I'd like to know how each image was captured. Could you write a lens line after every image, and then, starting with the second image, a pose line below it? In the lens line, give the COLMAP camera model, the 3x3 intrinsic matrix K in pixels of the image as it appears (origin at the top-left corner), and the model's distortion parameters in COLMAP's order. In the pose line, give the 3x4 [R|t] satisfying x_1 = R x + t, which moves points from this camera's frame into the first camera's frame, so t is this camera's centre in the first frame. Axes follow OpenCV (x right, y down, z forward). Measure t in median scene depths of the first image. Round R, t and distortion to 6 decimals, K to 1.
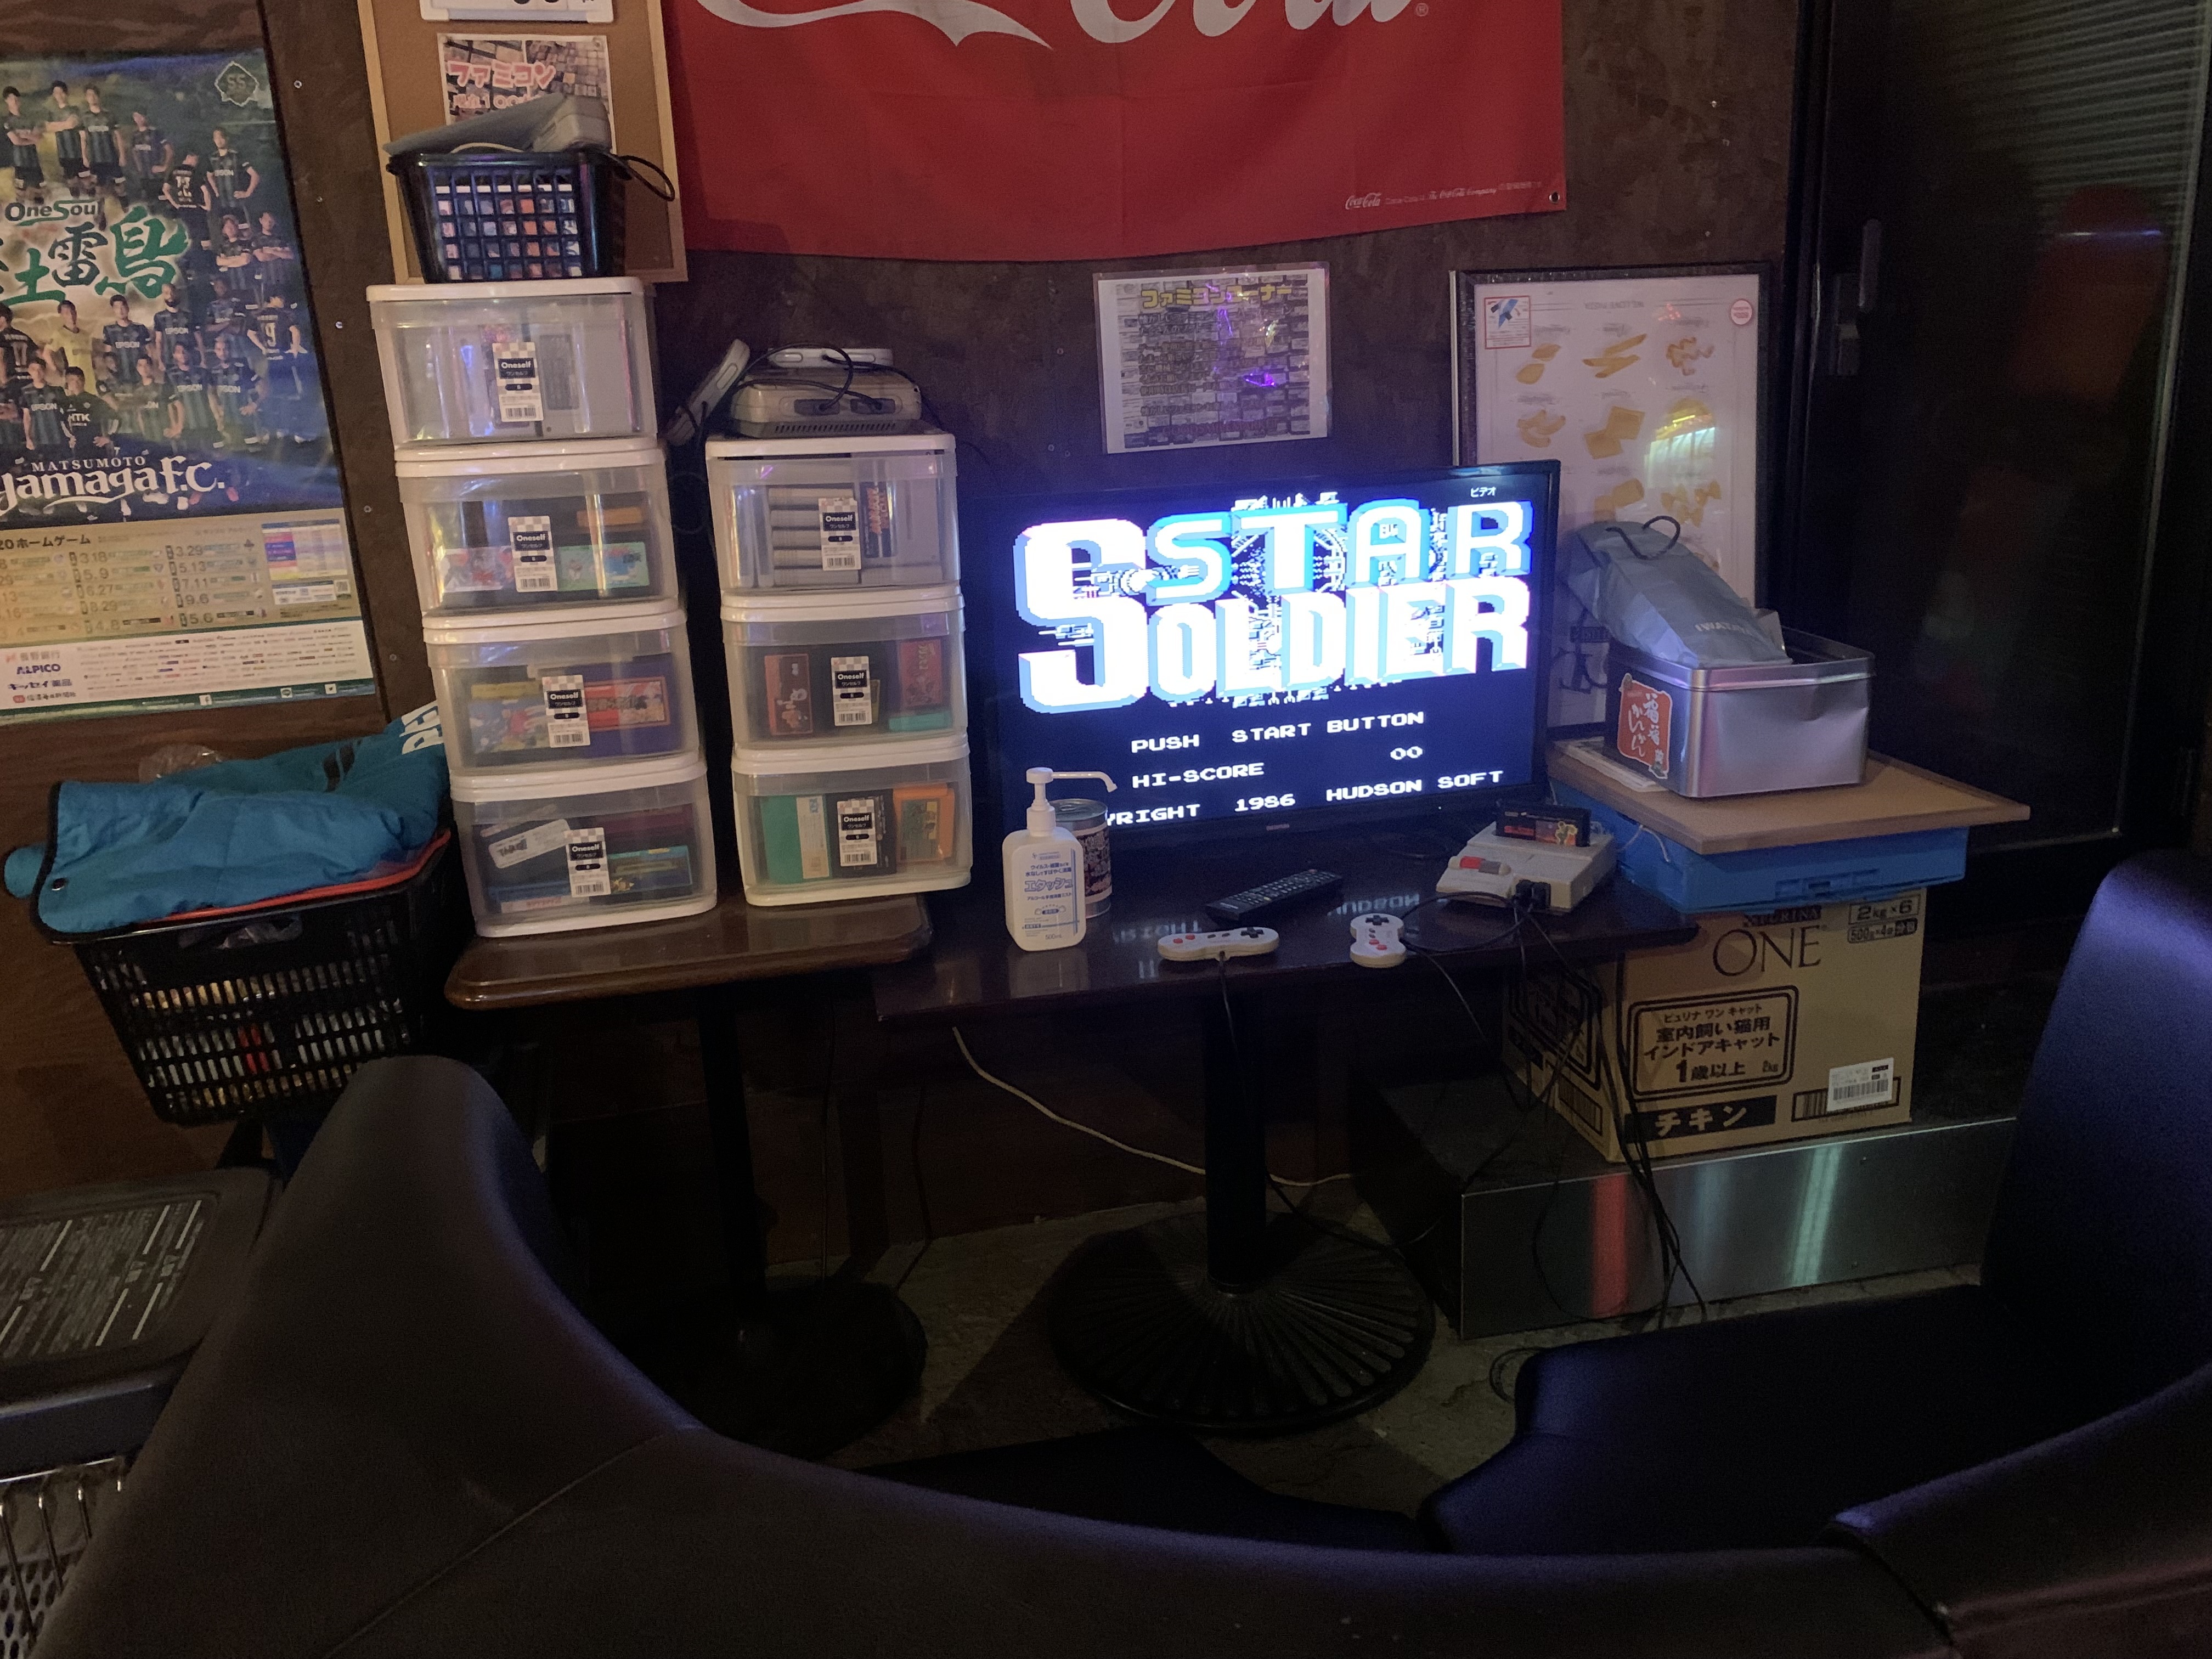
lens RADIAL K [[1677.5, 0, 1100.8], [0, 1677.5, 827.5], [0, 0, 1]] dist [-0.002275, -0.028063]
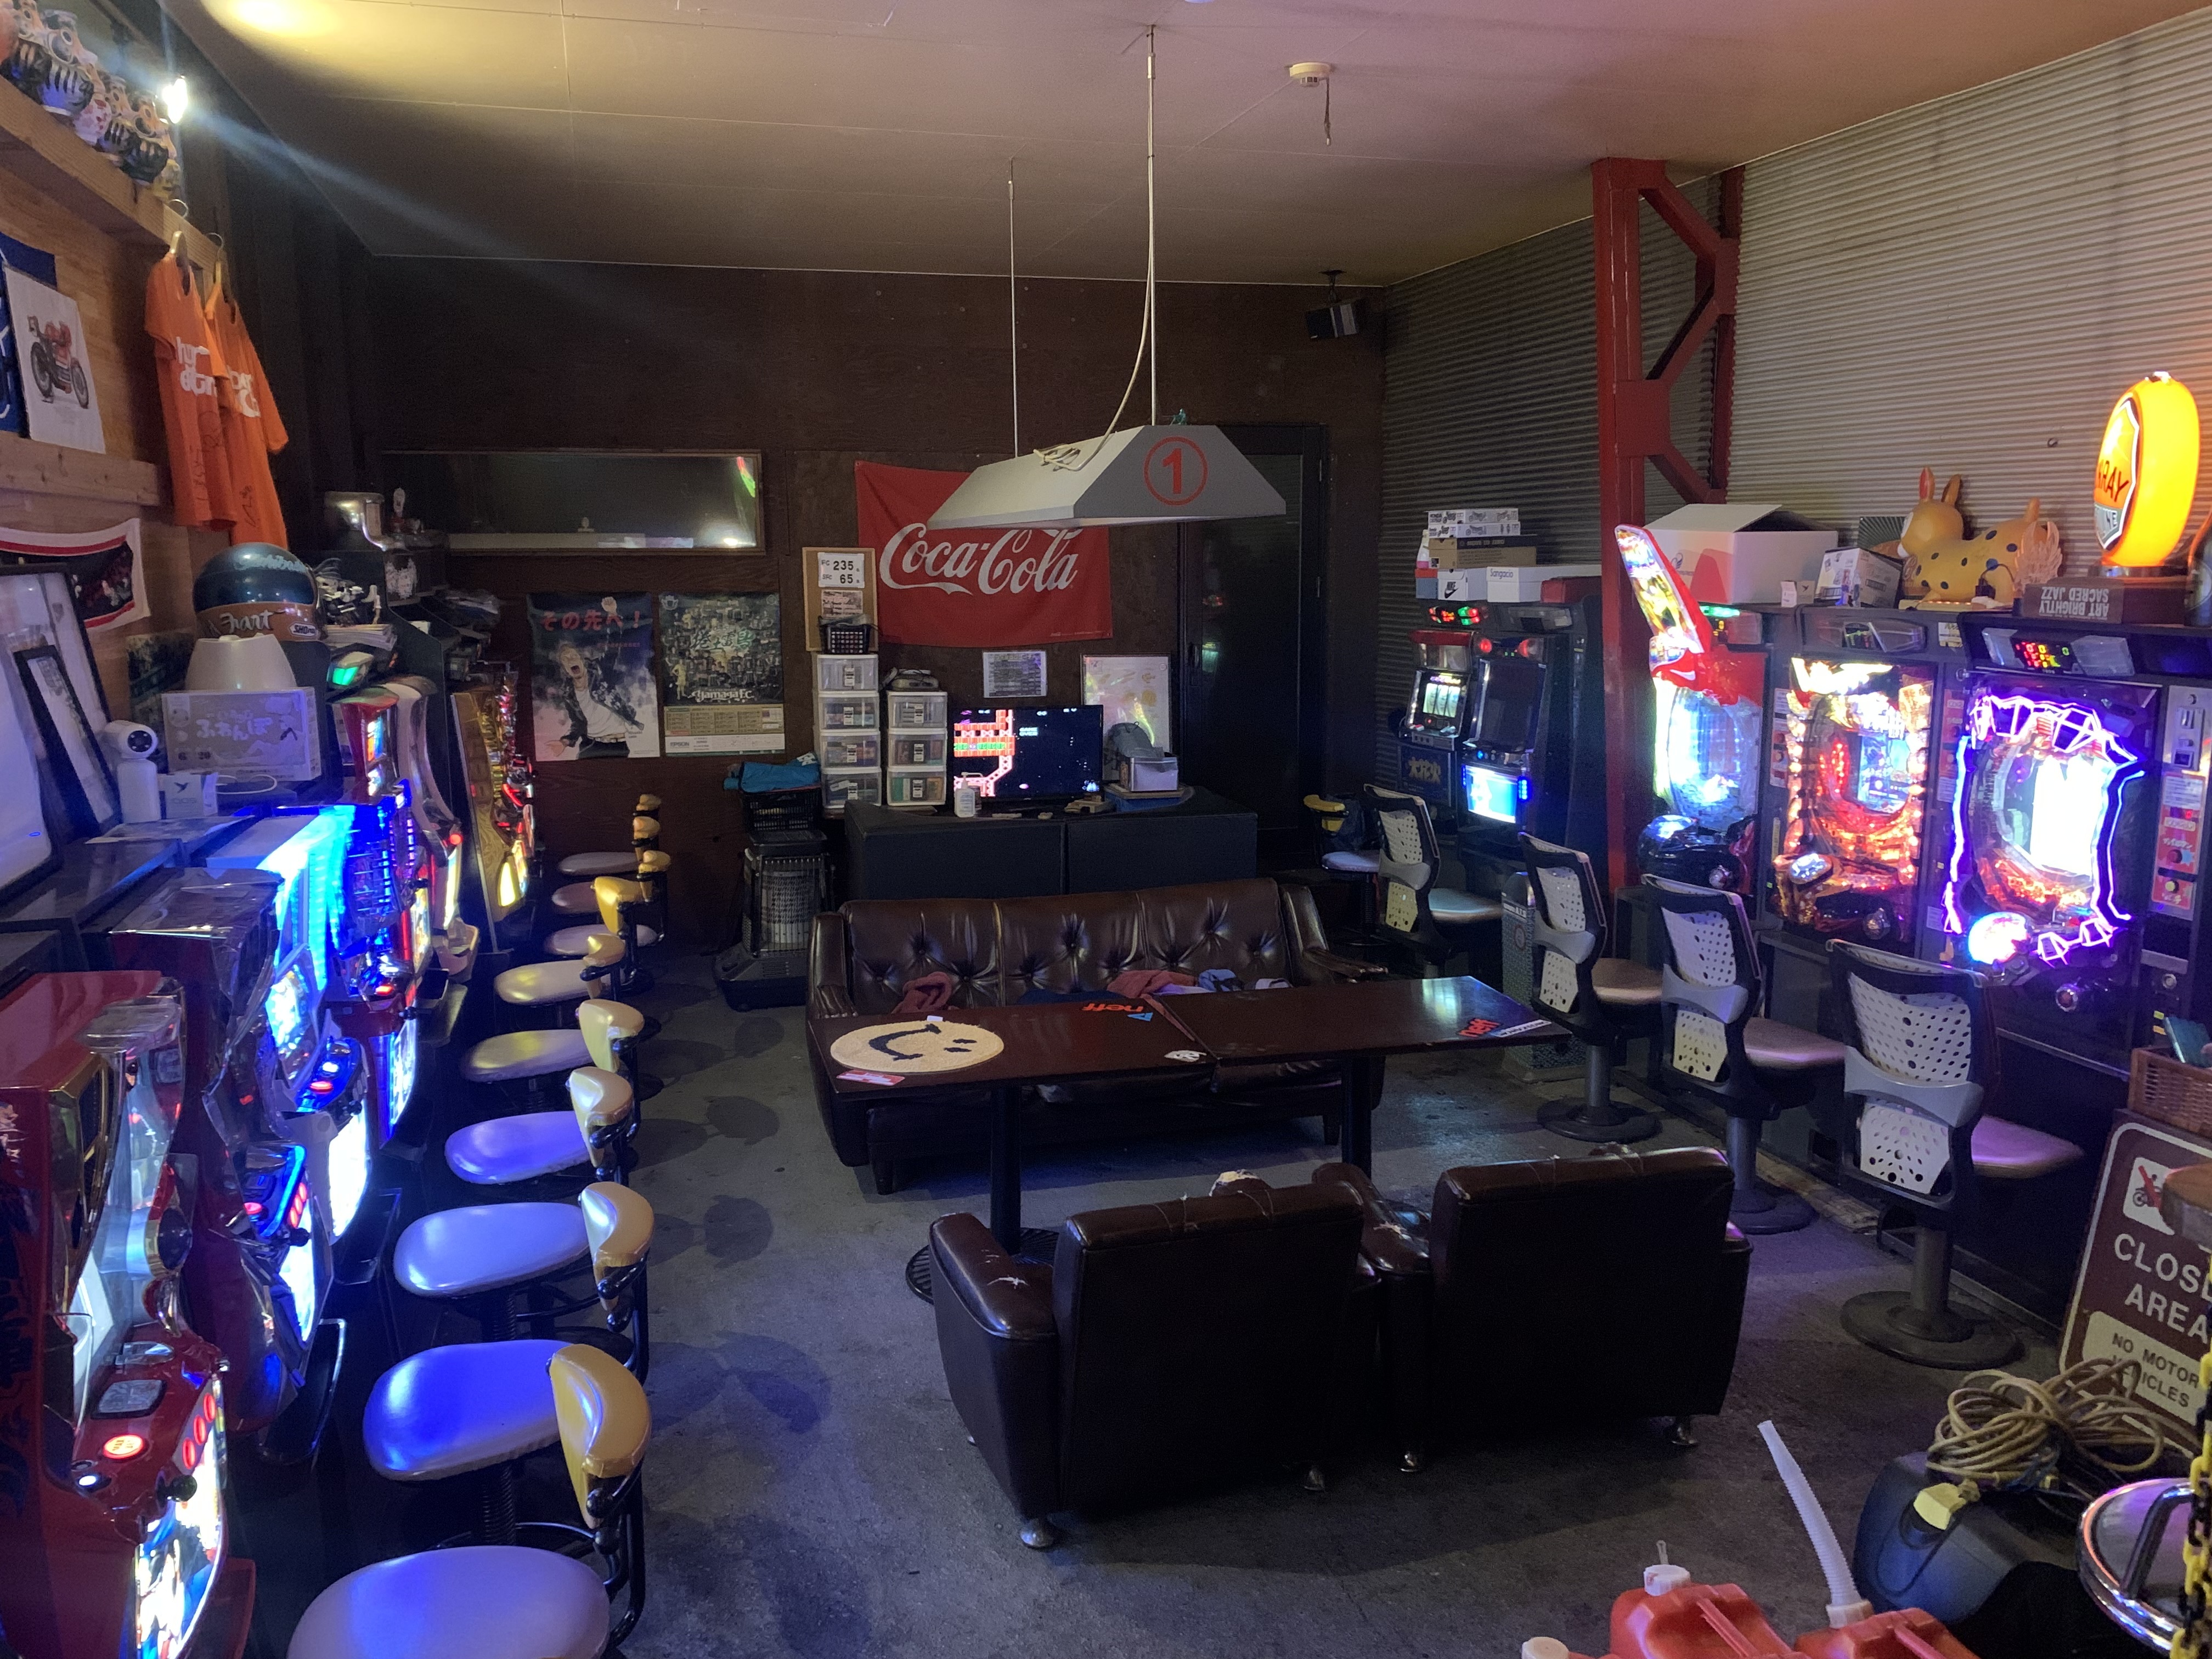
lens RADIAL K [[1677.5, 0, 1107.7], [0, 1677.5, 833.3], [0, 0, 1]] dist [-0.002275, -0.028063]
pose [[0.997439, 0.034306, 0.062762, 0.060375], [-0.025633, 0.990633, -0.134120, 0.646956], [-0.066775, 0.132168, 0.988976, -3.032927]]
